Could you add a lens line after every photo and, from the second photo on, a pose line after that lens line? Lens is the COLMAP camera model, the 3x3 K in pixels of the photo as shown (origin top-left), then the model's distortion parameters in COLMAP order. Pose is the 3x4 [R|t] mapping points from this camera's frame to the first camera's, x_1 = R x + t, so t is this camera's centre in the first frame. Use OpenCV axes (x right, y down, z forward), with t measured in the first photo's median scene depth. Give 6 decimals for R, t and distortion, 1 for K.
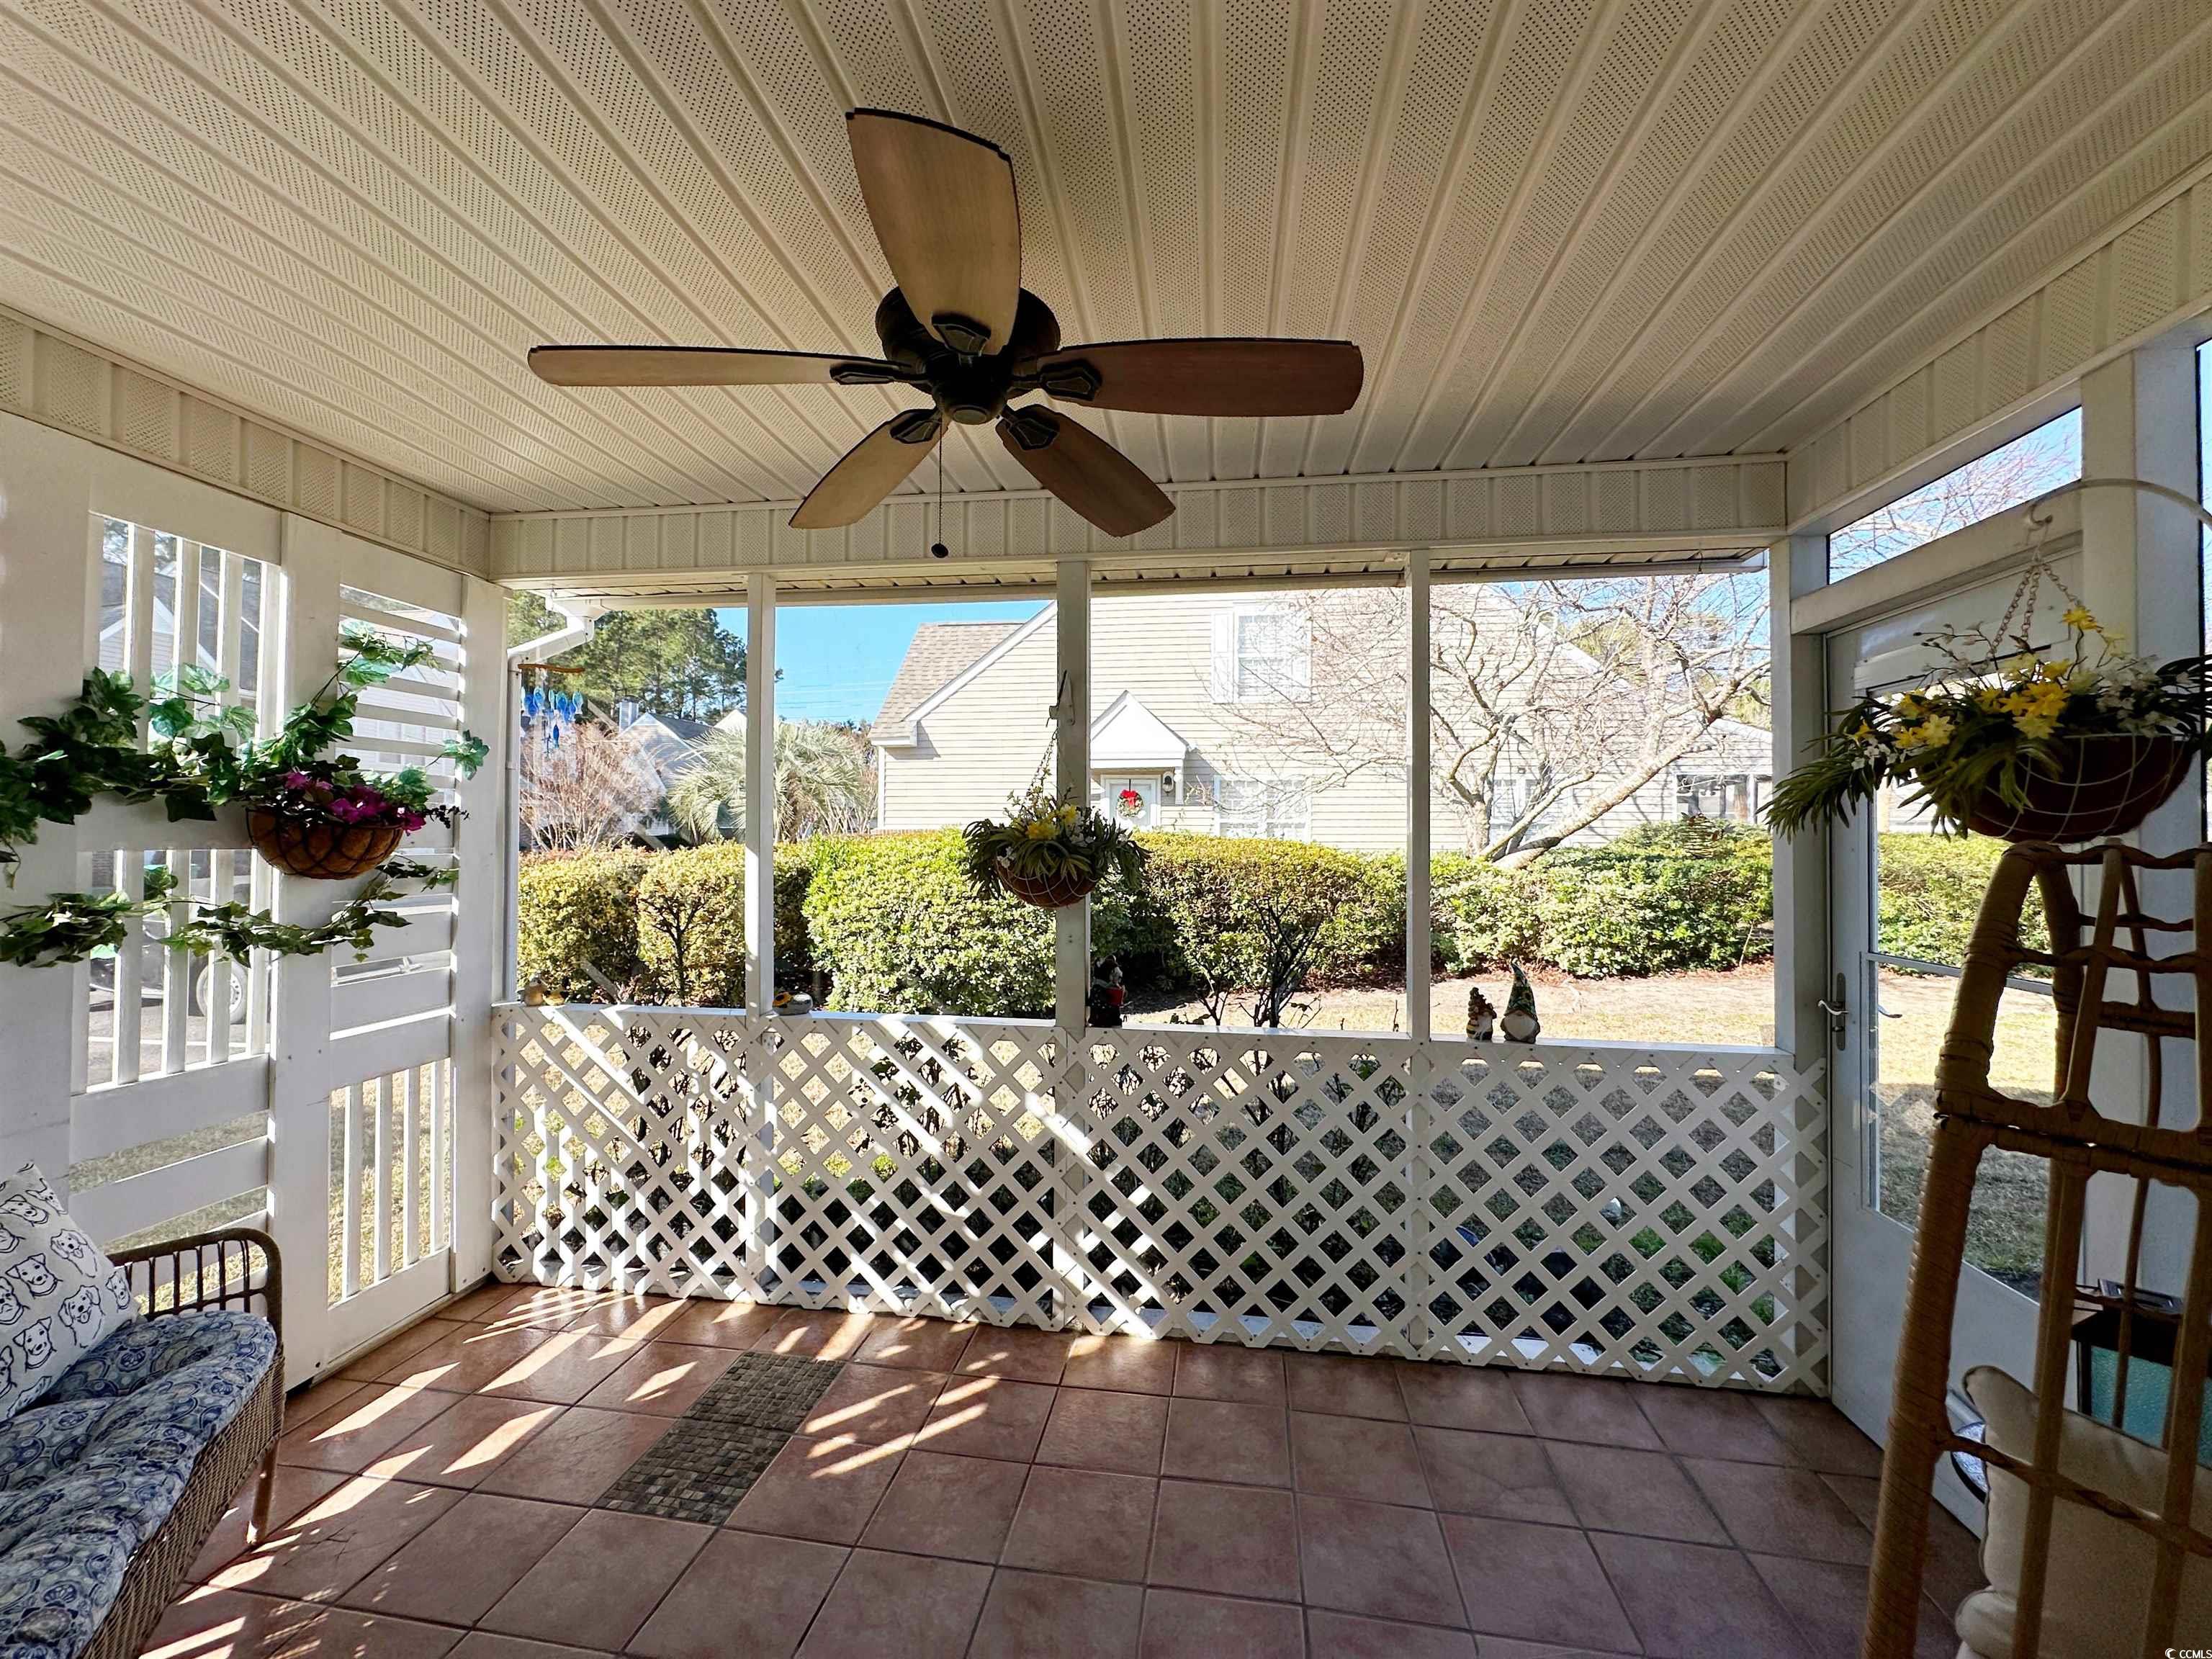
lens RADIAL K [[873.2, 0, 1108.2], [0, 873.2, 826.1], [0, 0, 1]] dist [-0.003093, 0.000725]
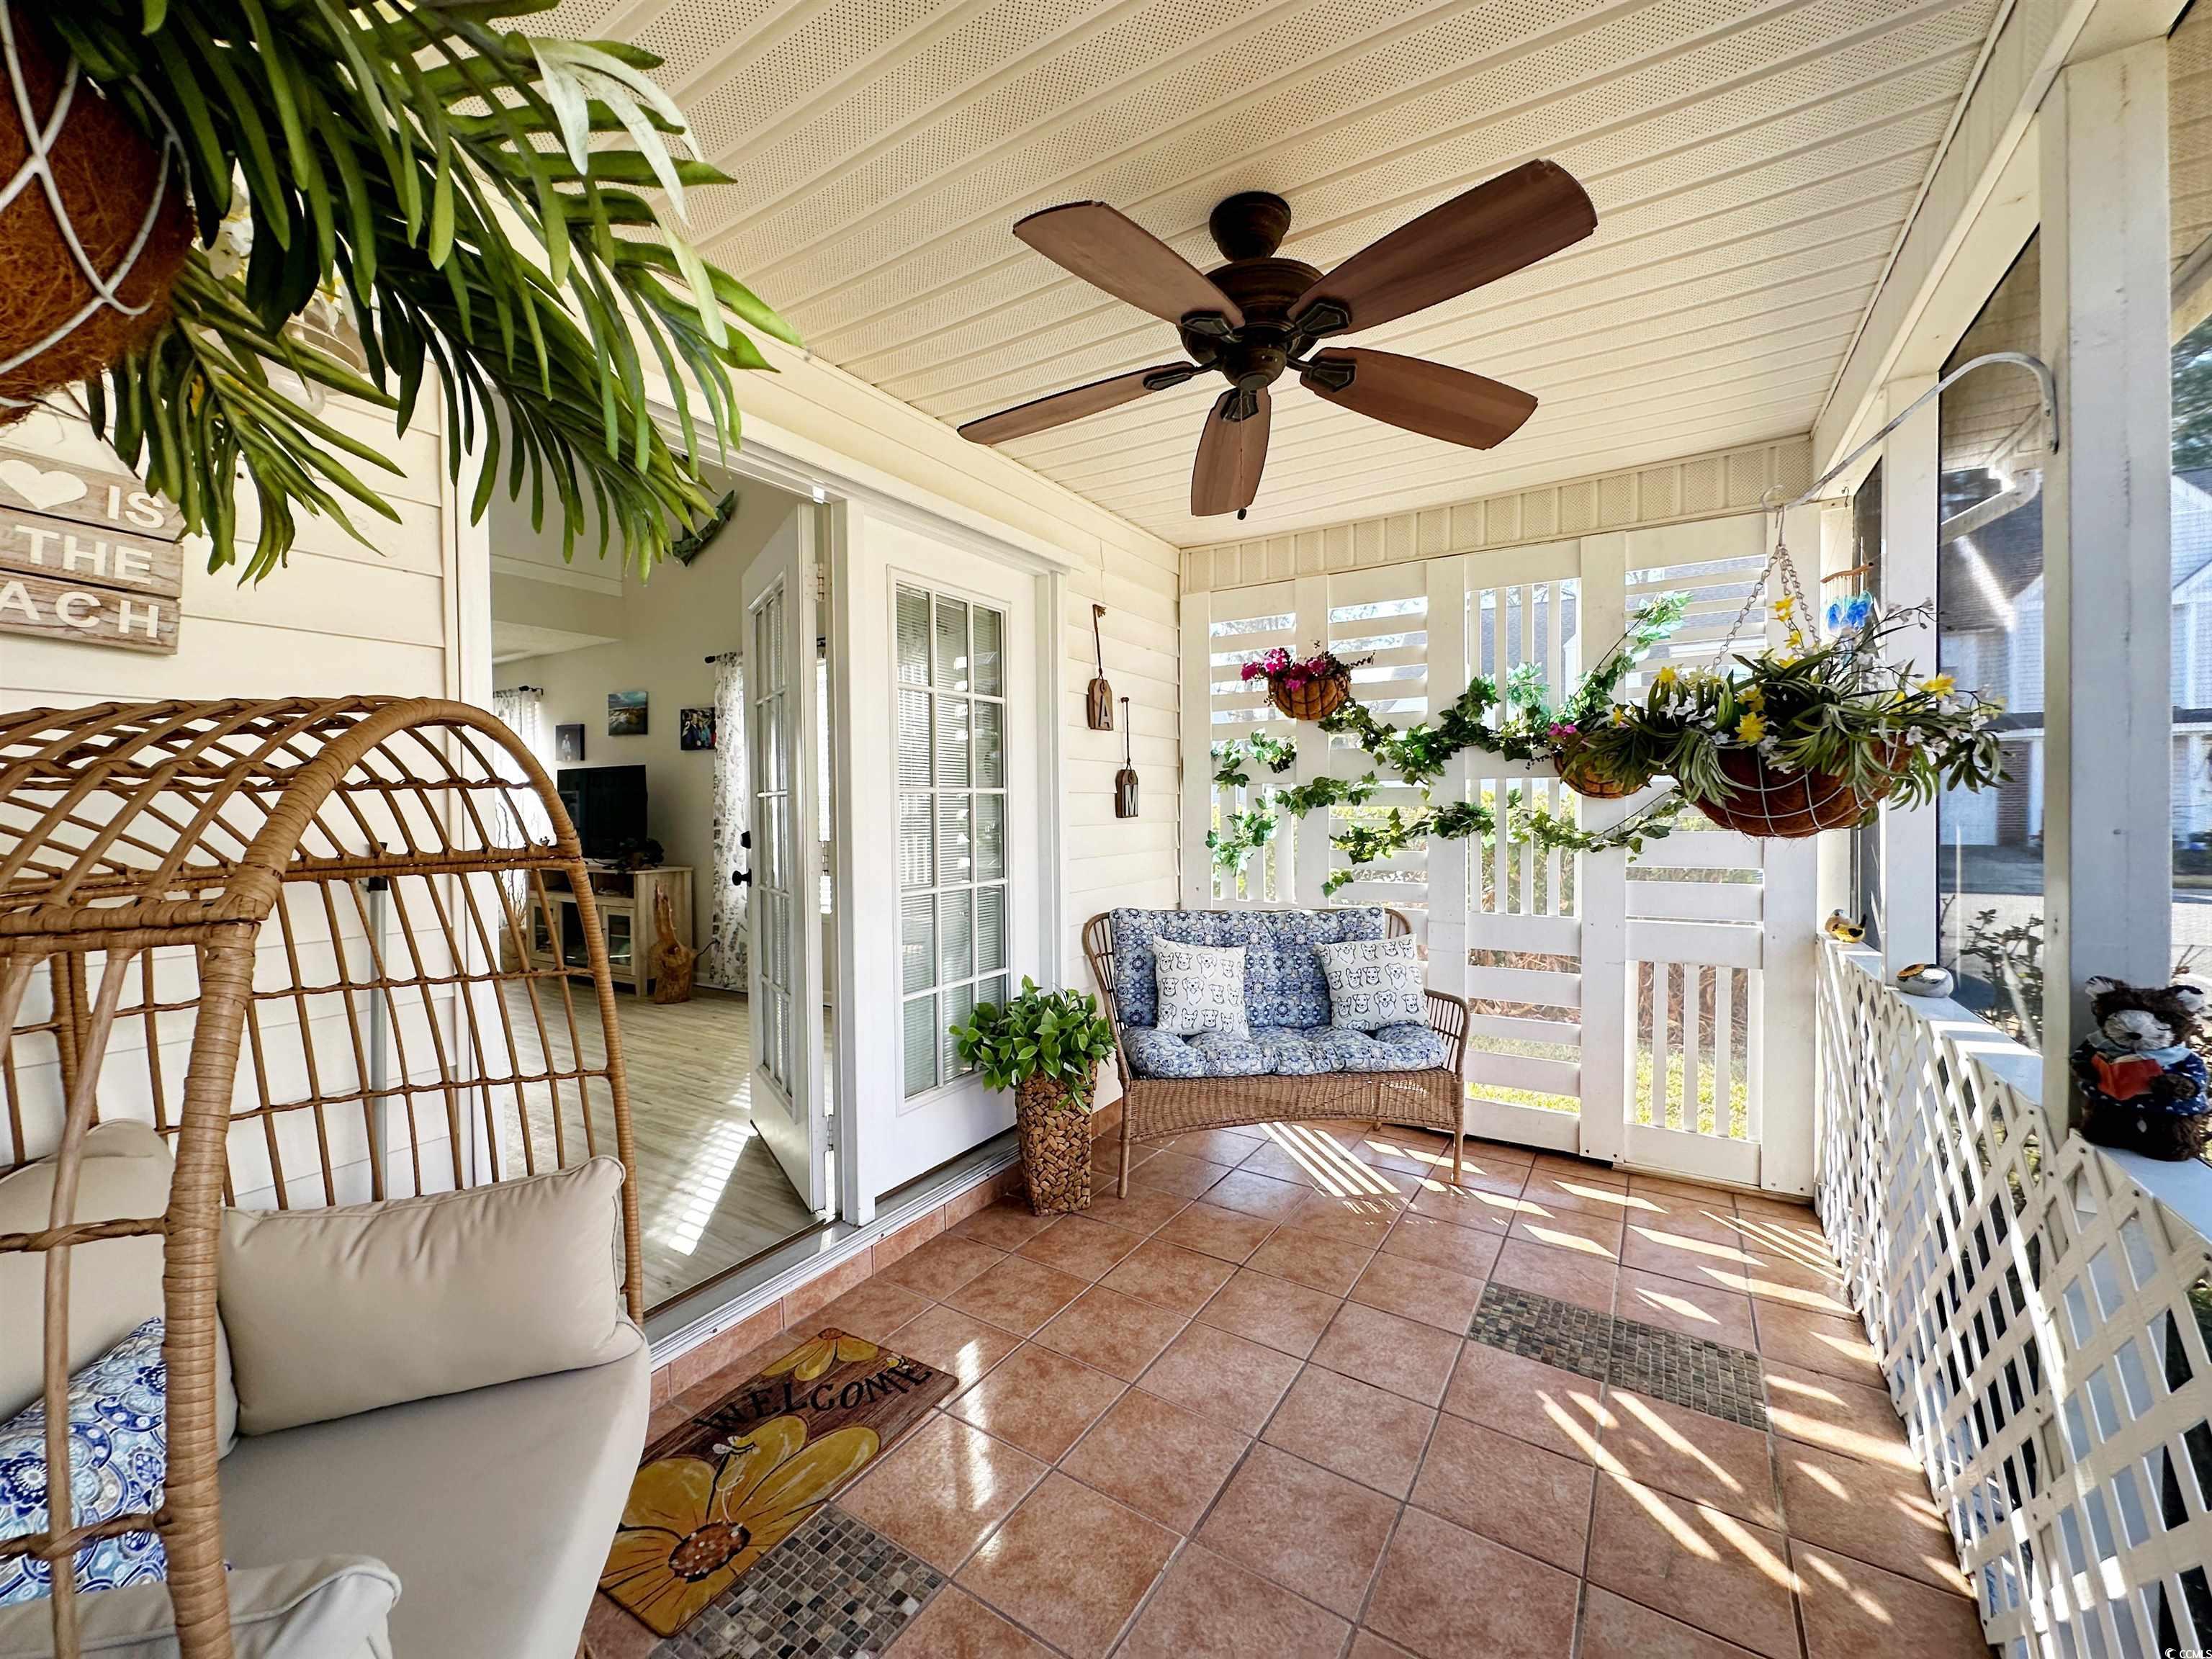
lens RADIAL K [[873.2, 0, 1112.9], [0, 873.2, 824.3], [0, 0, 1]] dist [-0.003093, 0.000725]
pose [[-0.394139, 0.017899, -0.918877, 0.685321], [0.022454, 0.999699, 0.009843, 0.074634], [0.918777, -0.016753, -0.394422, 0.876029]]
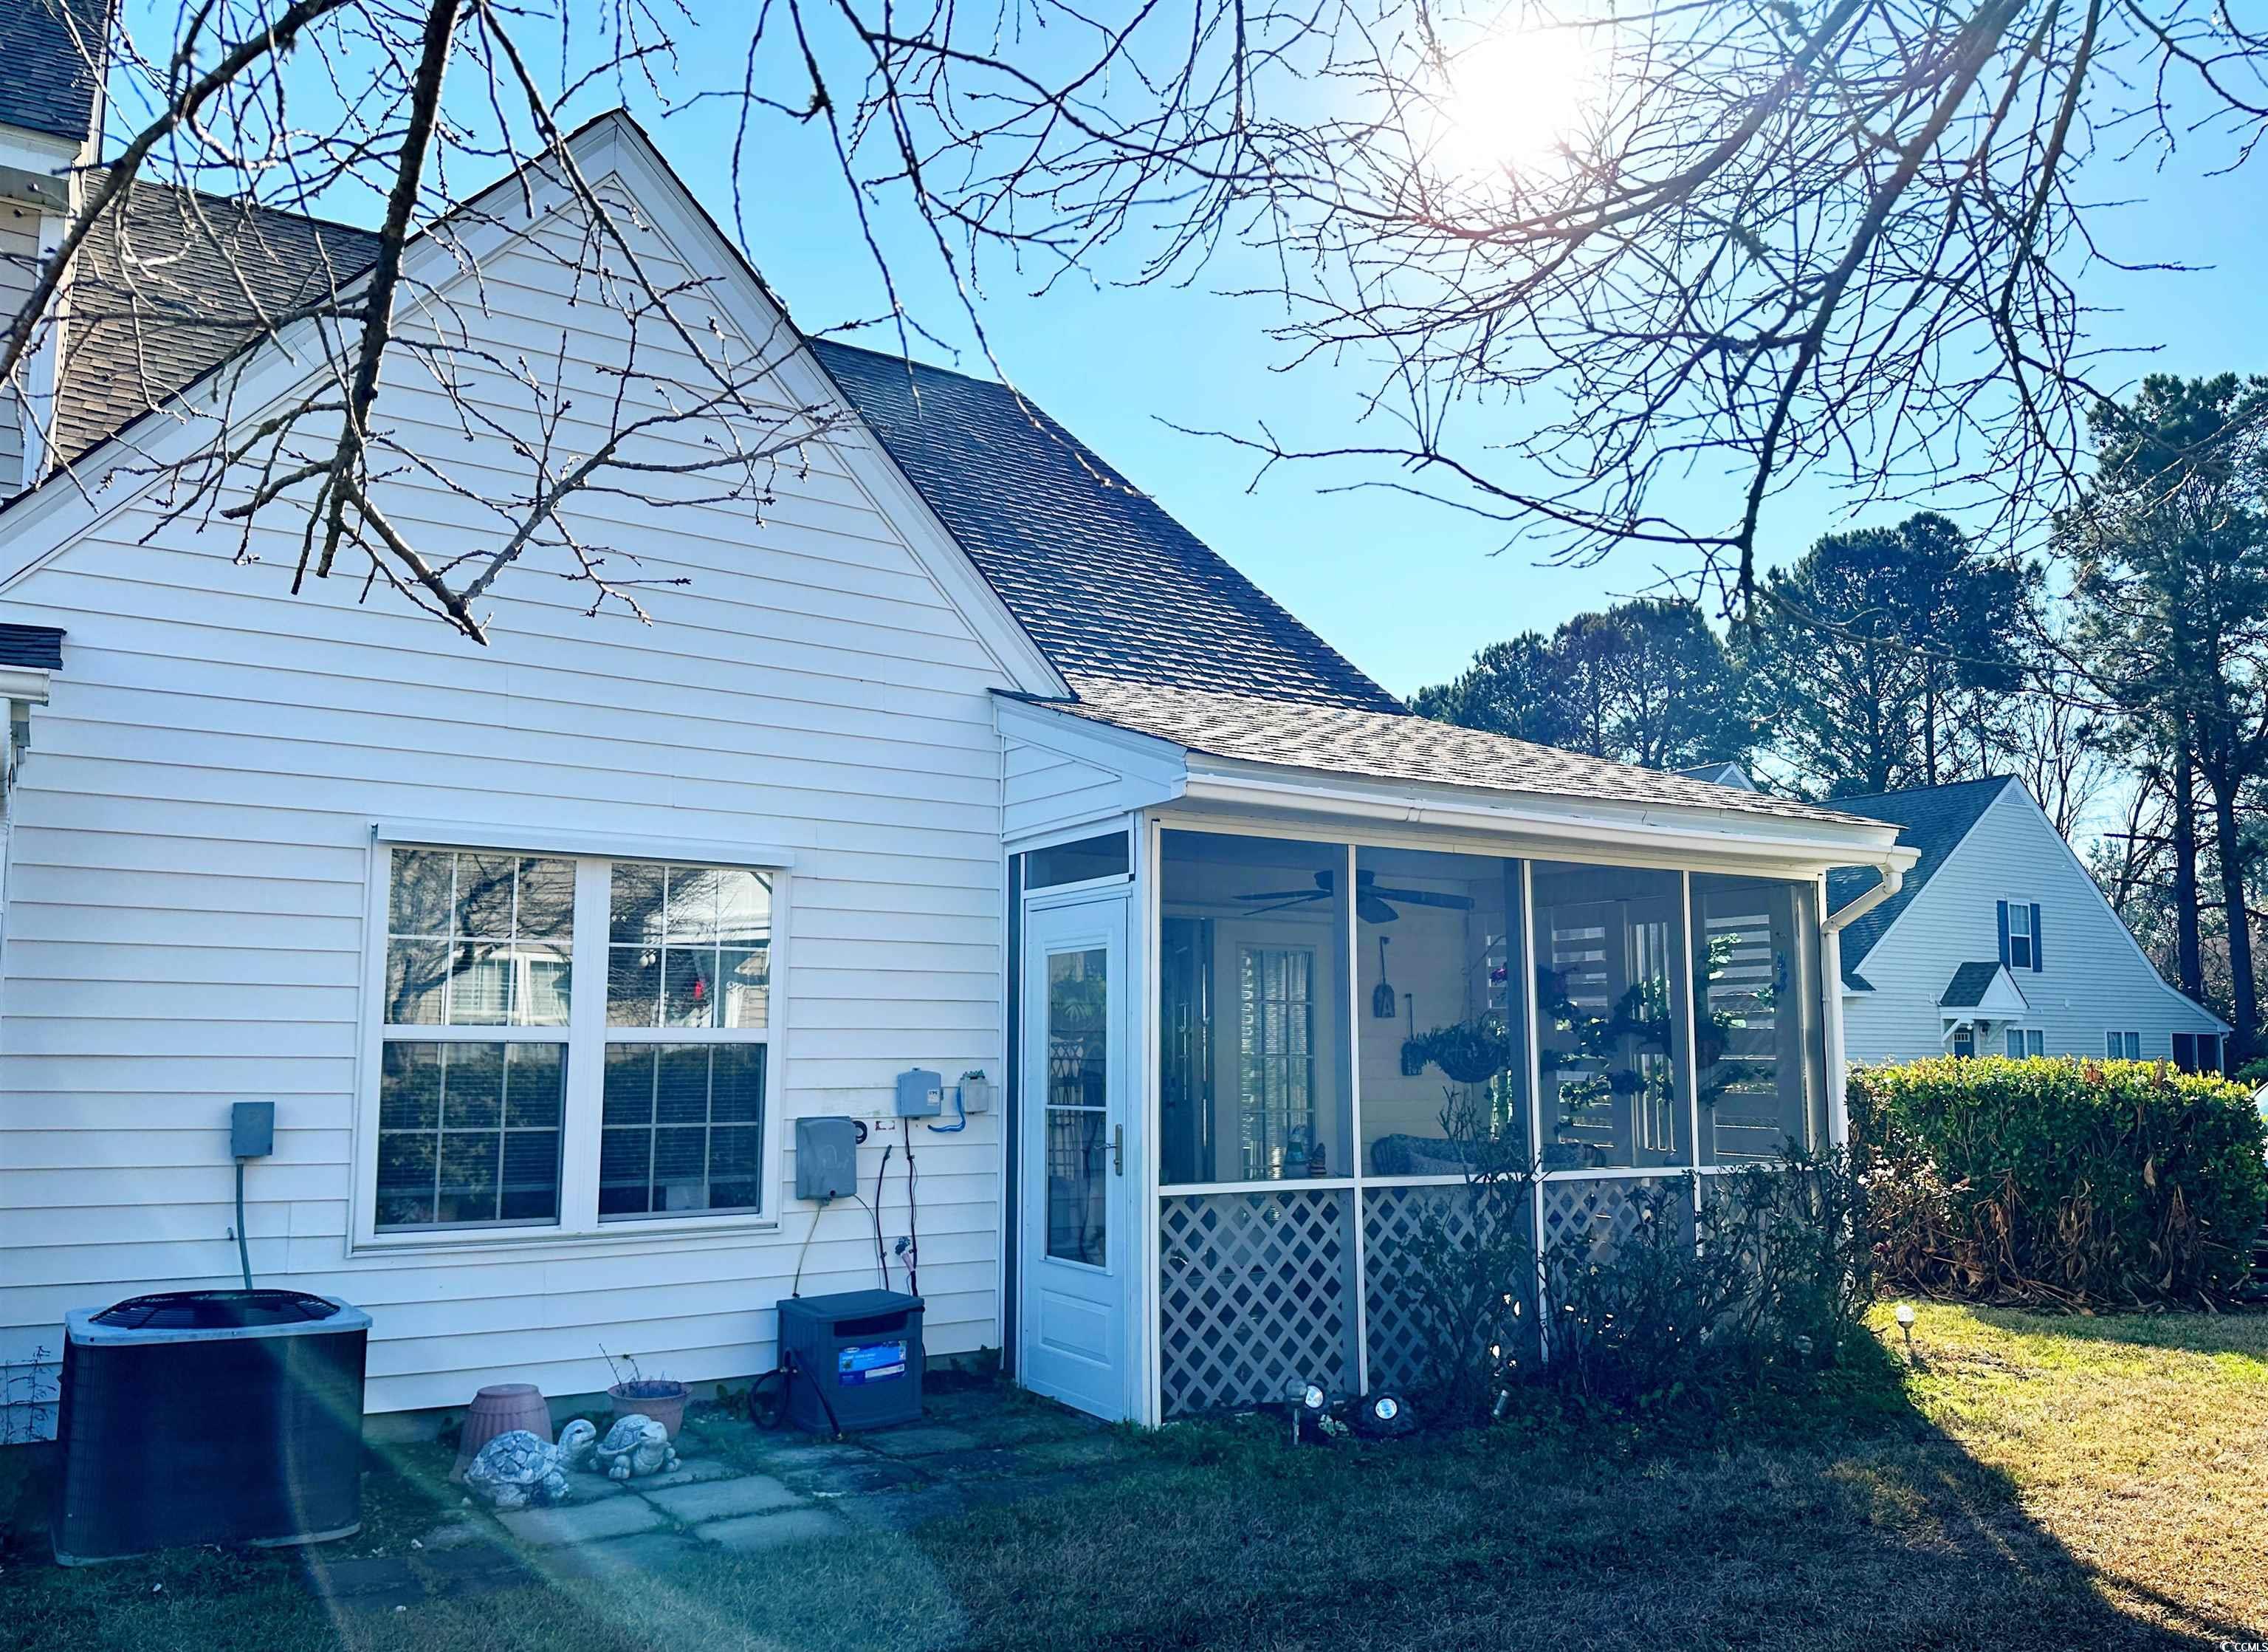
lens RADIAL K [[1607.0, 0, 1130.2], [0, 1607.0, 841.6], [0, 0, 1]] dist [0.023754, -0.004132]
pose [[-0.764658, -0.090730, -0.638017, 2.704181], [-0.003312, 0.990580, -0.136898, 0.054521], [0.644427, -0.102567, -0.757756, 3.220999]]
